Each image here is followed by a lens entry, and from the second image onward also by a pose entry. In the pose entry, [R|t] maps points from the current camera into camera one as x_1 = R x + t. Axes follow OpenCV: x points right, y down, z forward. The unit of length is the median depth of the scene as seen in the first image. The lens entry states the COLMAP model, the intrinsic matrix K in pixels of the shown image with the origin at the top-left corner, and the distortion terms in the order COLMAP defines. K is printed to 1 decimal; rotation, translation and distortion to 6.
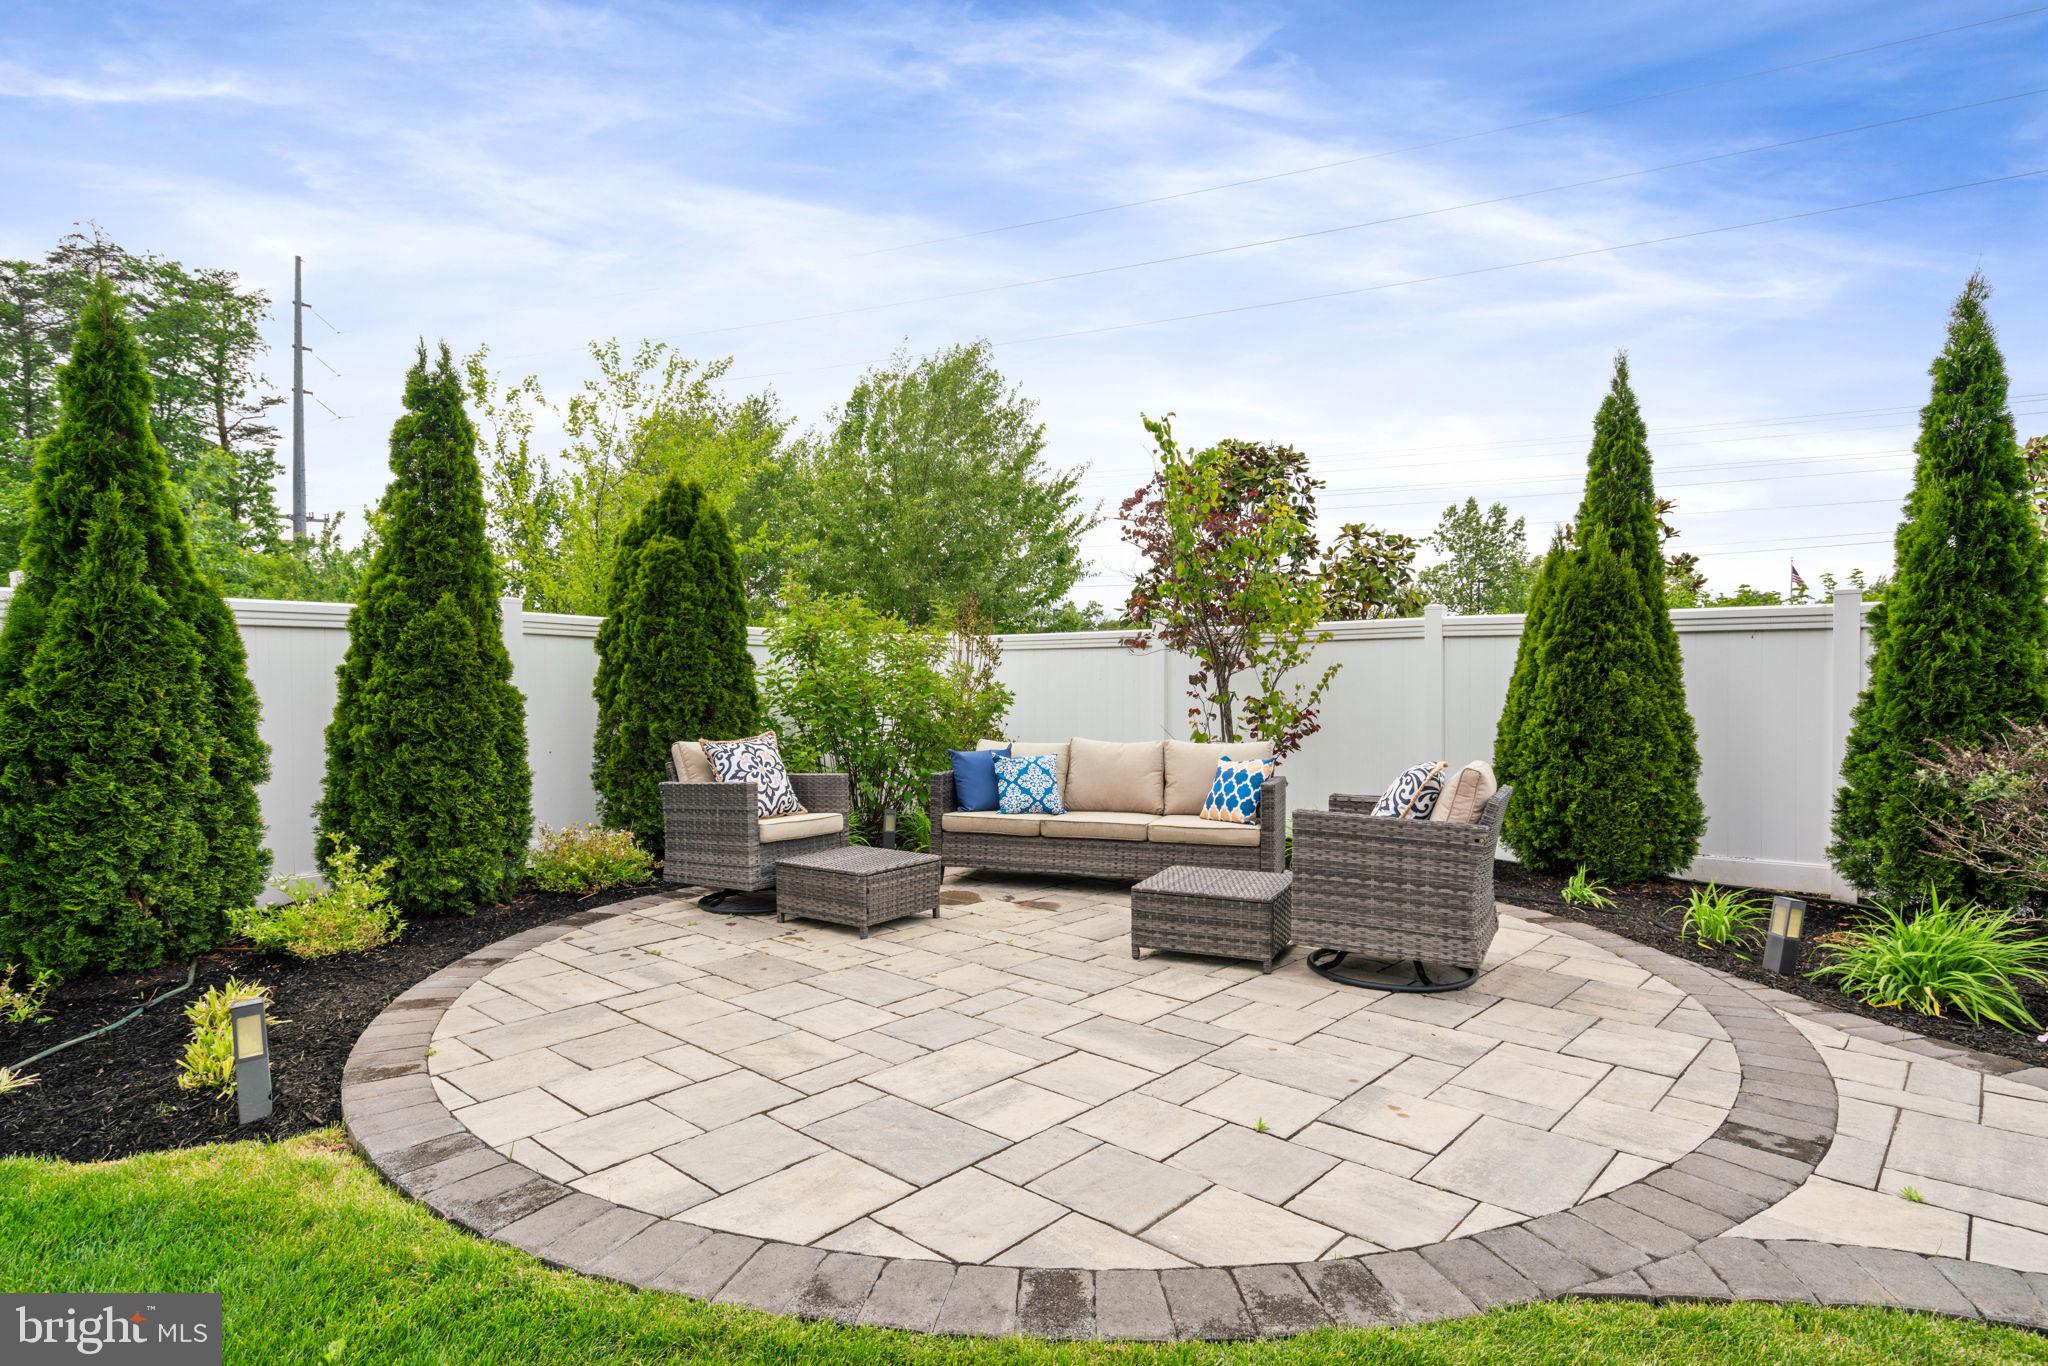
lens RADIAL K [[1100.2, 0, 1052.2], [0, 1100.2, 679.5], [0, 0, 1]] dist [0.017297, 0.000173]
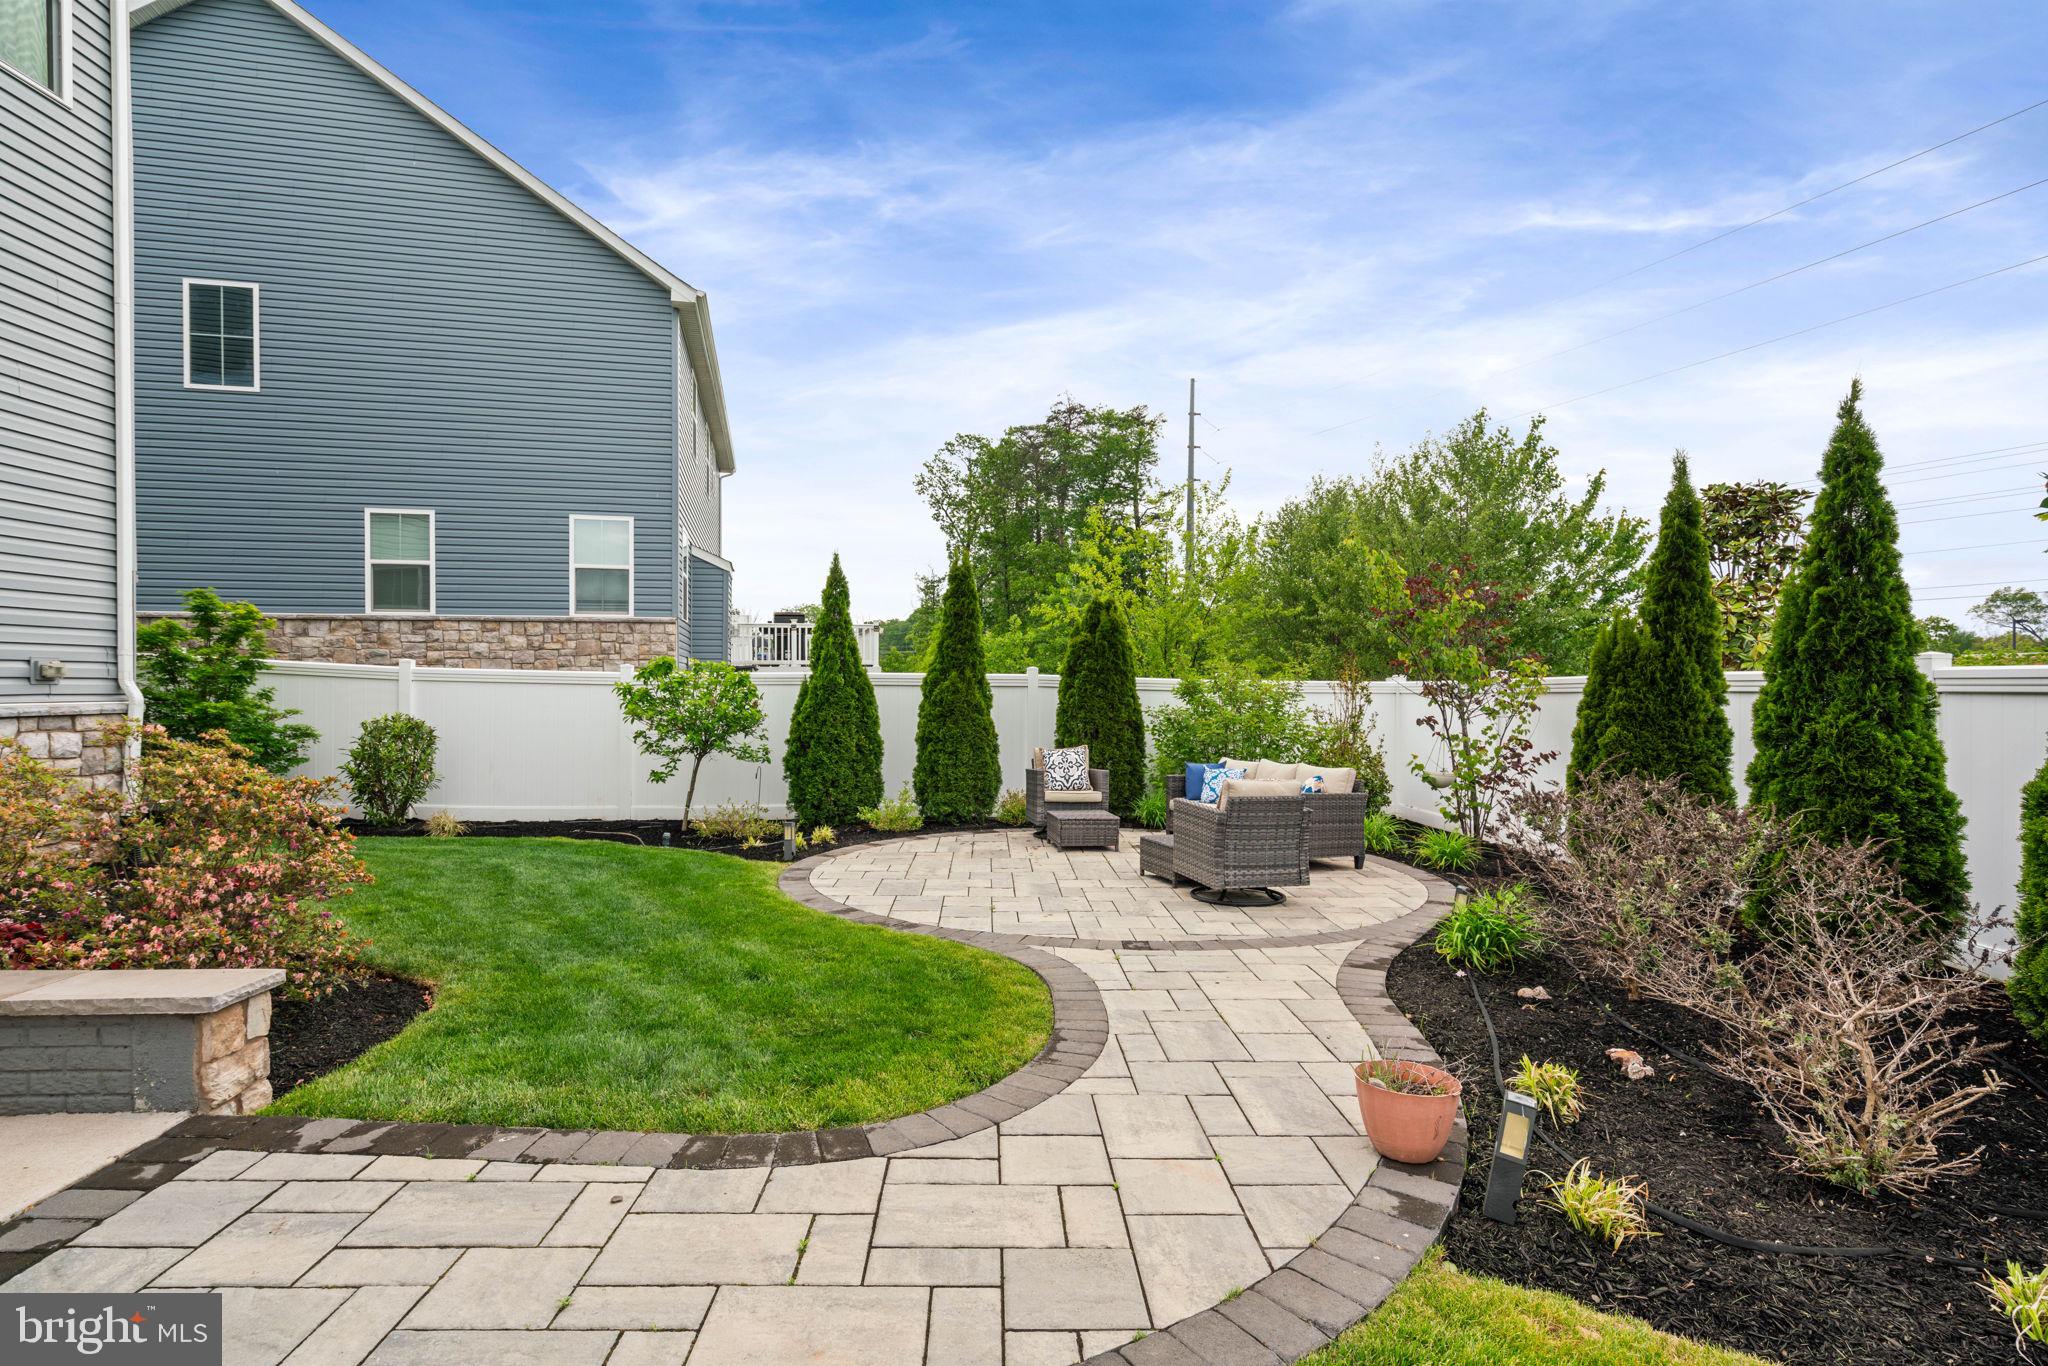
lens RADIAL K [[1100.2, 0, 1052.2], [0, 1100.2, 679.5], [0, 0, 1]] dist [0.017297, 0.000173]
pose [[0.709825, 0.004319, -0.704365, 0.942404], [-0.016414, 0.999811, -0.010411, -0.040136], [0.704187, 0.018951, 0.709762, -0.315273]]
